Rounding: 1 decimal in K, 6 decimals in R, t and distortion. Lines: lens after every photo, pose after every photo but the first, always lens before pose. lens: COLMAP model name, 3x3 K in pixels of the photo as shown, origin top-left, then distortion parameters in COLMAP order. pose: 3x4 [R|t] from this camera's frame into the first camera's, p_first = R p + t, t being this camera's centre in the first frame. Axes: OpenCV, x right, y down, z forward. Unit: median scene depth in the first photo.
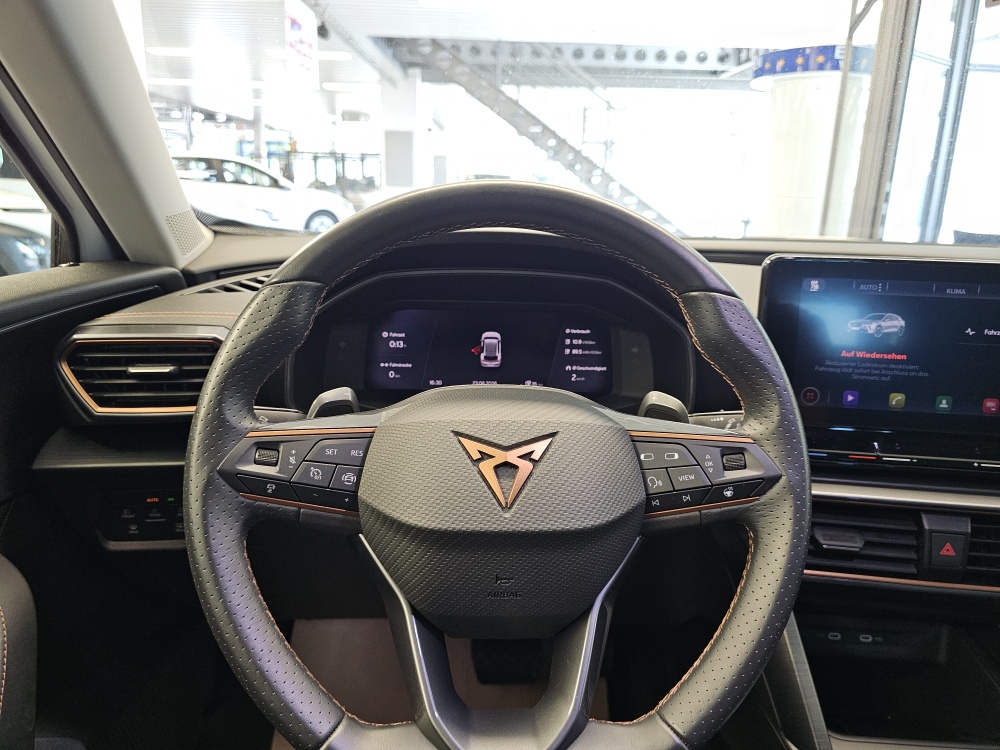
lens RADIAL K [[688.9, 0, 500.5], [0, 688.9, 358.9], [0, 0, 1]] dist [0.041533, -0.052078]
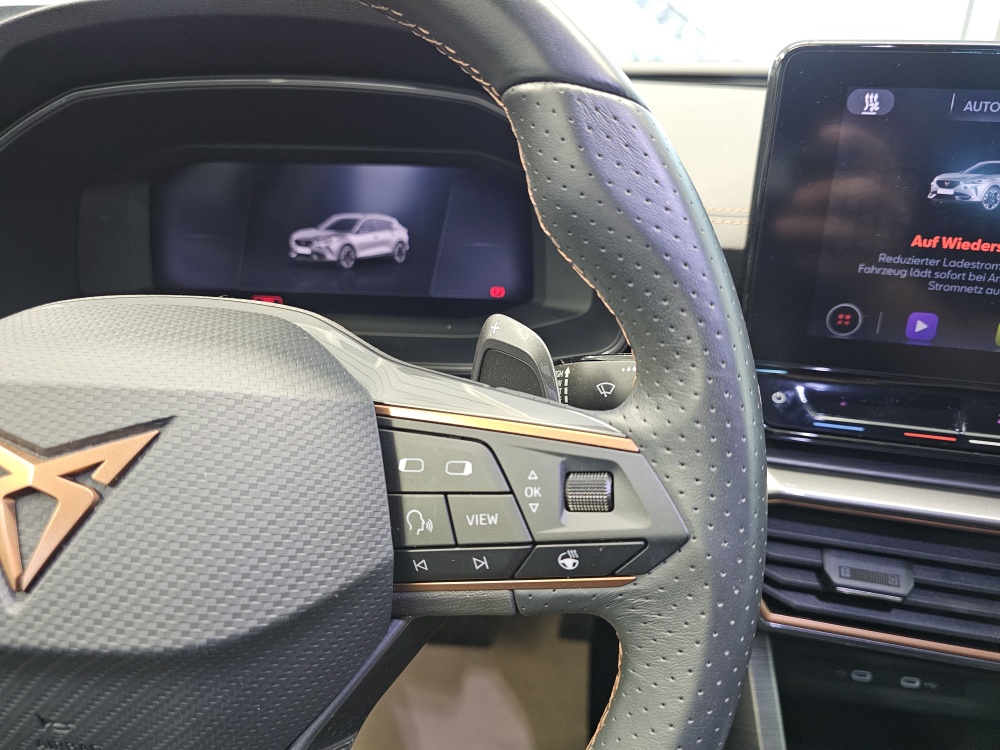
lens RADIAL K [[688.9, 0, 497.7], [0, 688.9, 371.4], [0, 0, 1]] dist [0.041533, -0.052078]
pose [[0.992844, 0.030673, -0.115408, 0.291574], [-0.009515, 0.983695, 0.179593, -0.002537], [0.119035, -0.177210, 0.976948, 0.518223]]
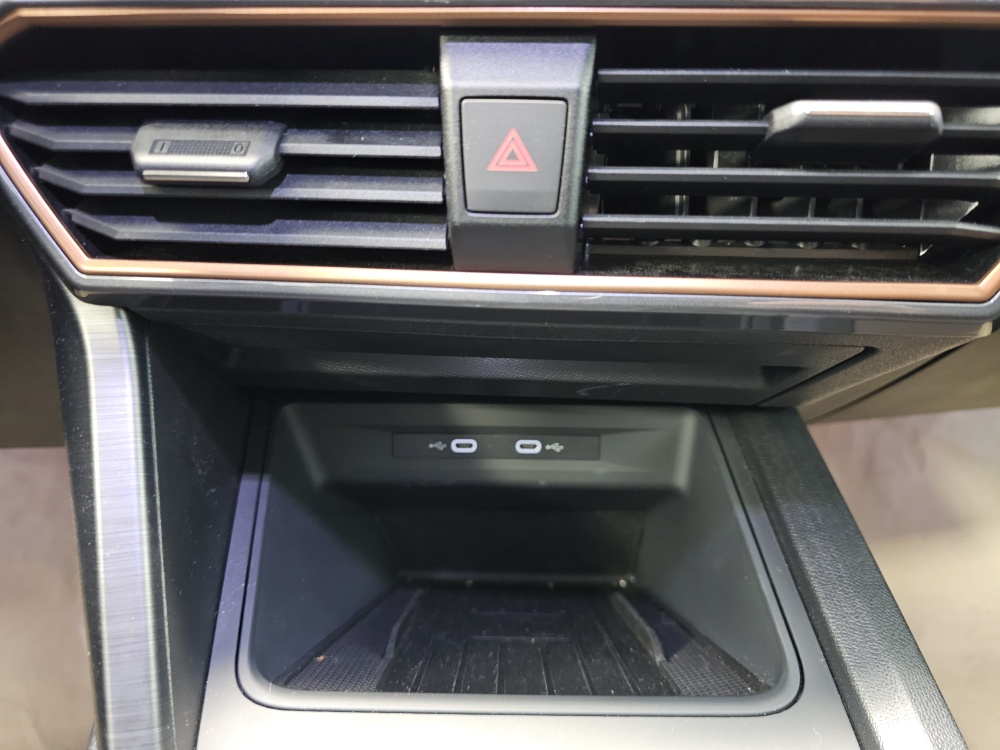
lens RADIAL K [[688.9, 0, 504.9], [0, 688.9, 371.9], [0, 0, 1]] dist [0.041533, -0.052078]
pose [[0.998882, -0.040153, 0.024937, 0.712238], [0.032570, 0.967051, 0.252490, 0.327980], [-0.034254, -0.251396, 0.967278, 0.783567]]
